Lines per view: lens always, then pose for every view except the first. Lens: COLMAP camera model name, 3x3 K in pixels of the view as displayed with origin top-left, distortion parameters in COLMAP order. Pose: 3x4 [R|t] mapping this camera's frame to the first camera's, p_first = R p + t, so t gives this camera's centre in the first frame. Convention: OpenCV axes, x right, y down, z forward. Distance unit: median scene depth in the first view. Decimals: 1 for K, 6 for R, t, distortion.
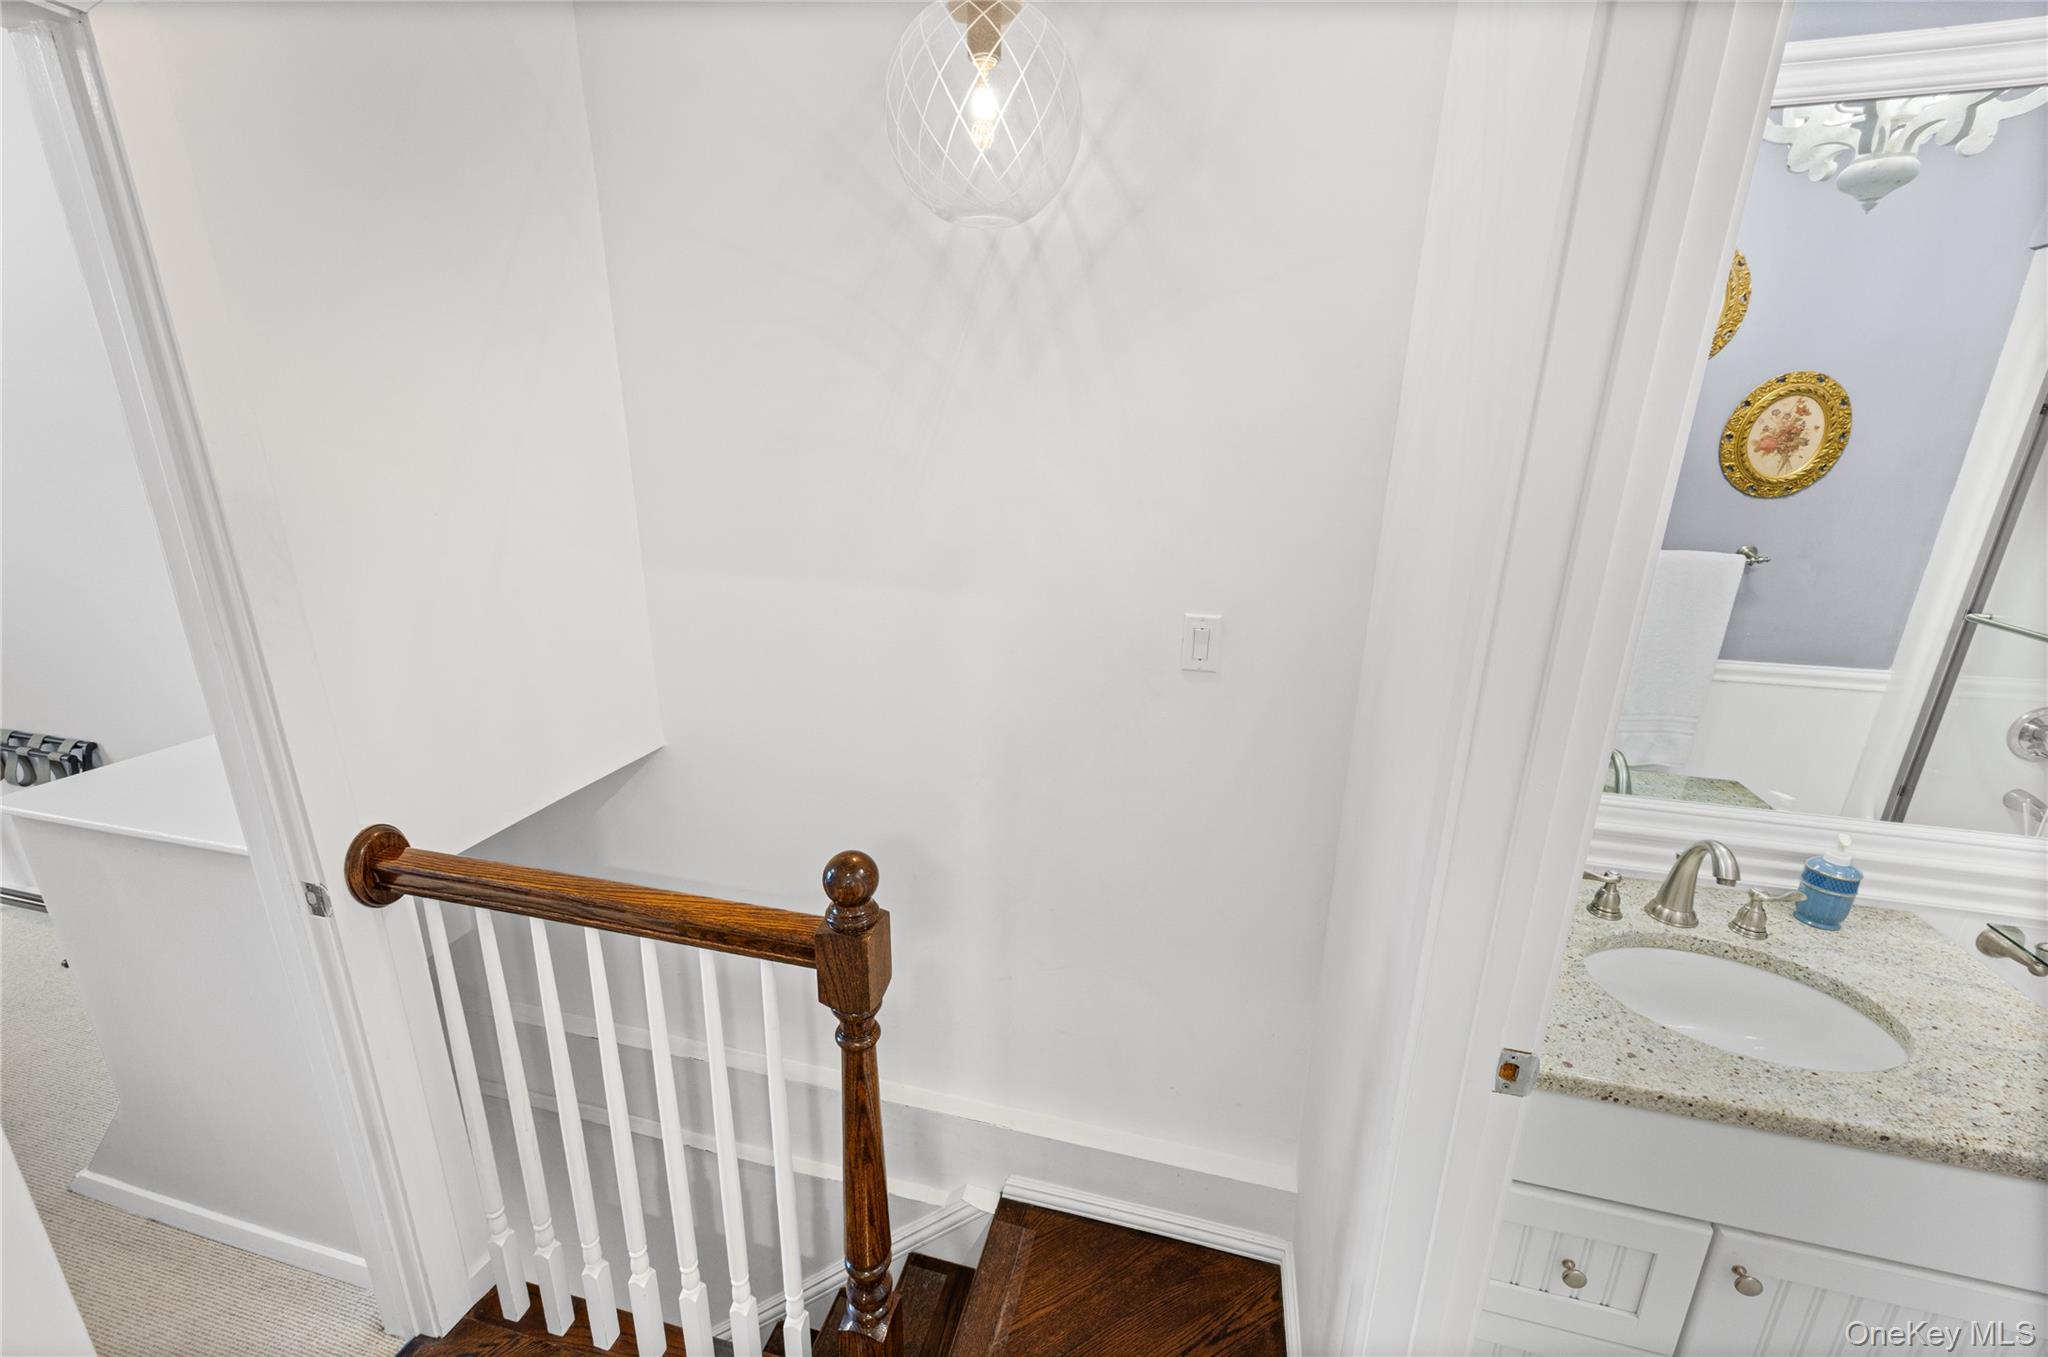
lens RADIAL K [[837.6, 0, 1022.8], [0, 837.6, 689.4], [0, 0, 1]] dist [0.013775, 0.000164]
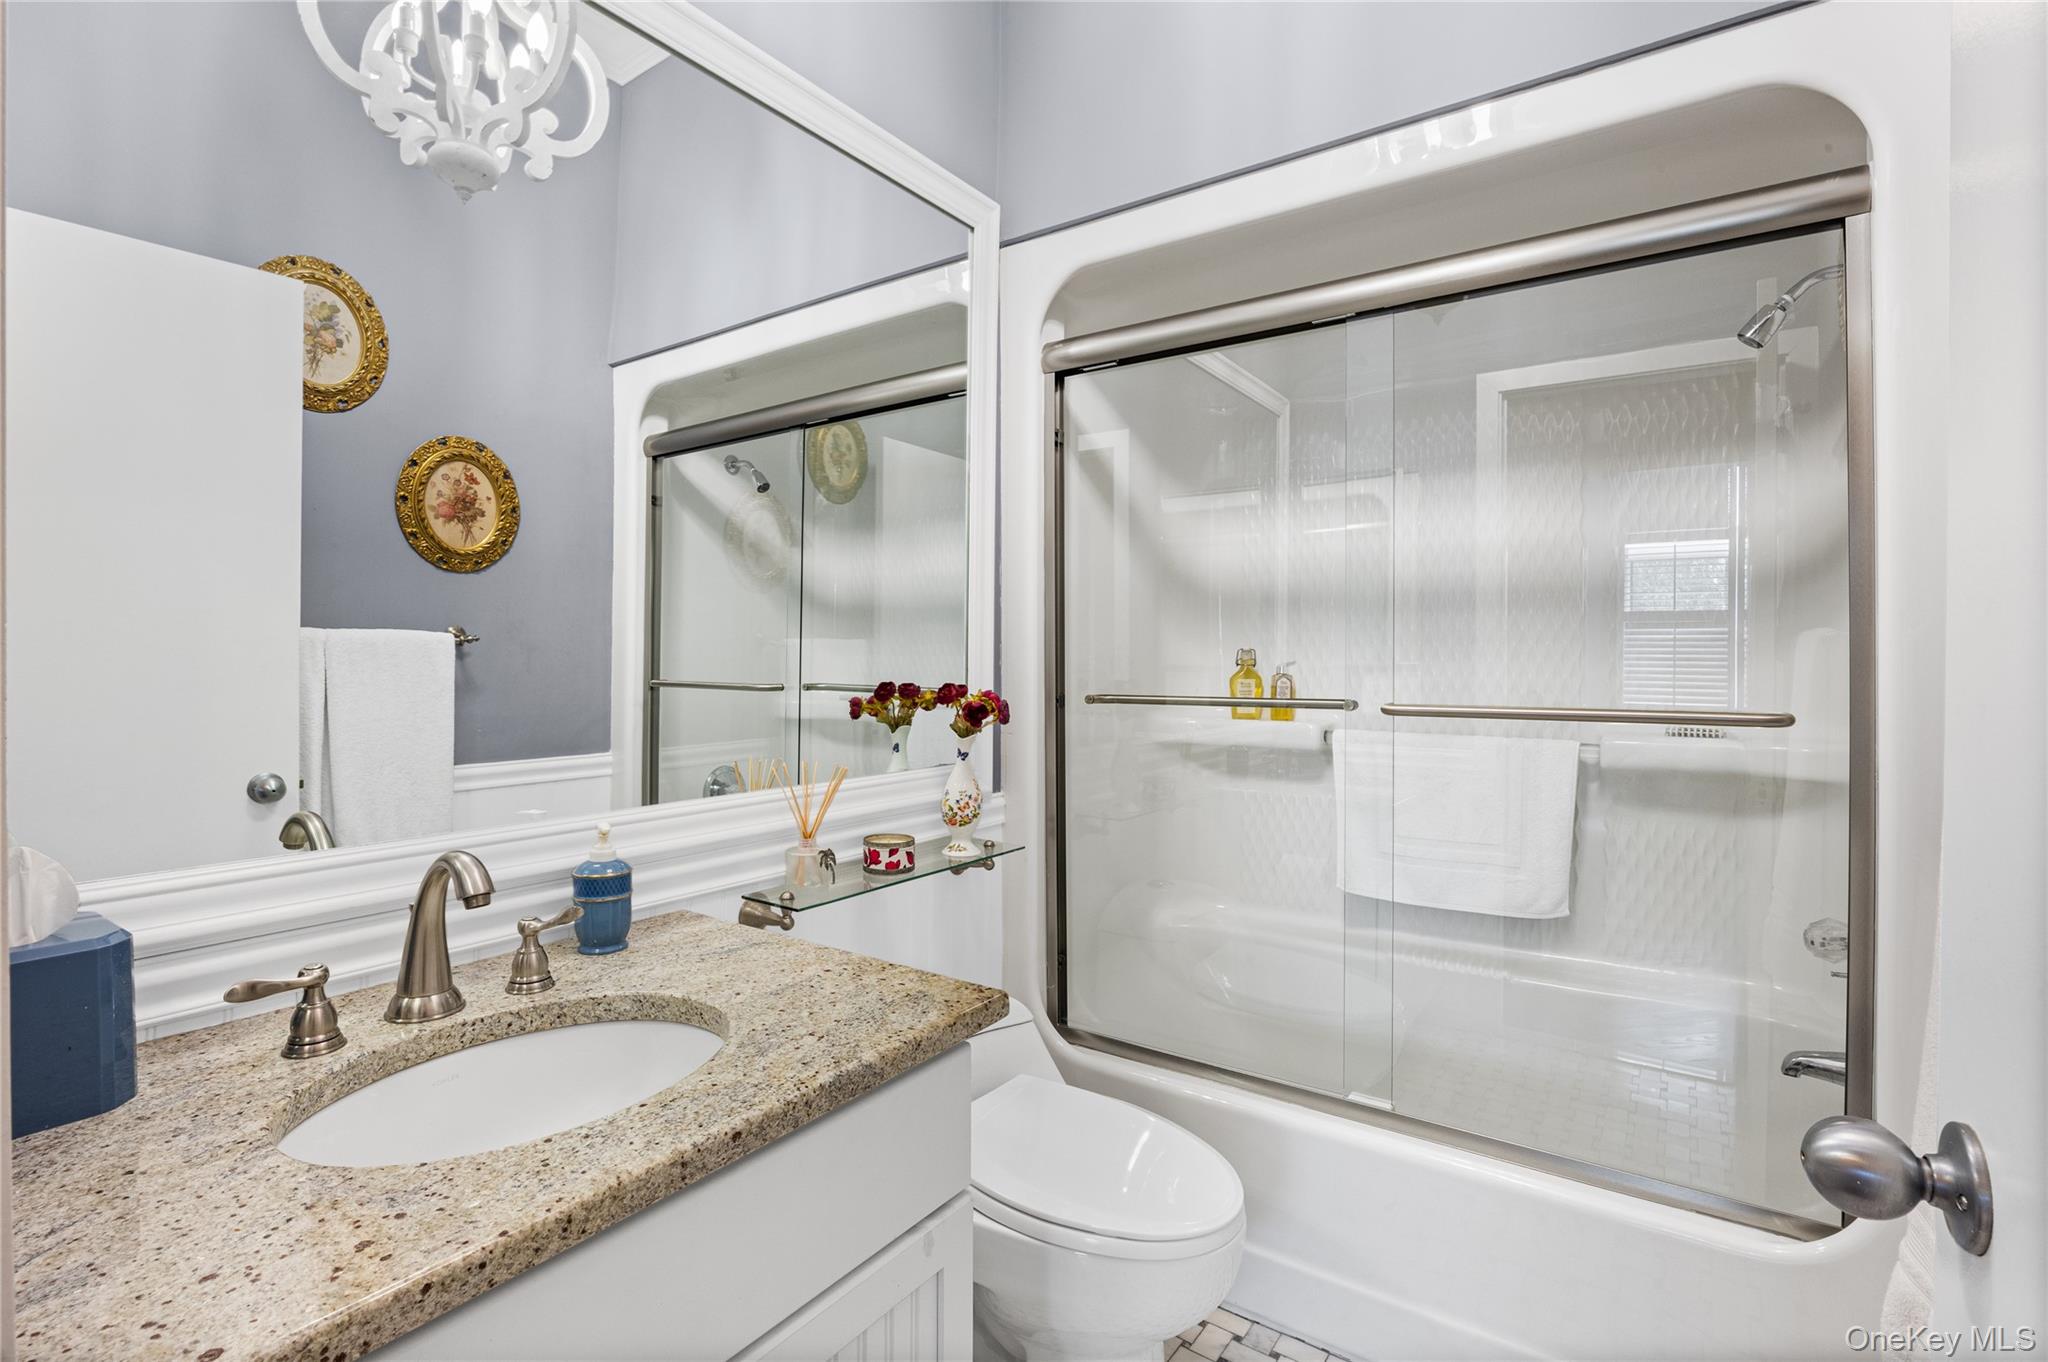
lens RADIAL K [[965.3, 0, 1025.3], [0, 965.3, 675.7], [0, 0, 1]] dist [-0.001021, -0.000419]
pose [[0.351065, -0.025791, 0.935996, 0.273941], [0.271423, 0.959505, -0.075364, 0.208416], [-0.896149, 0.280508, 0.343848, 0.304775]]
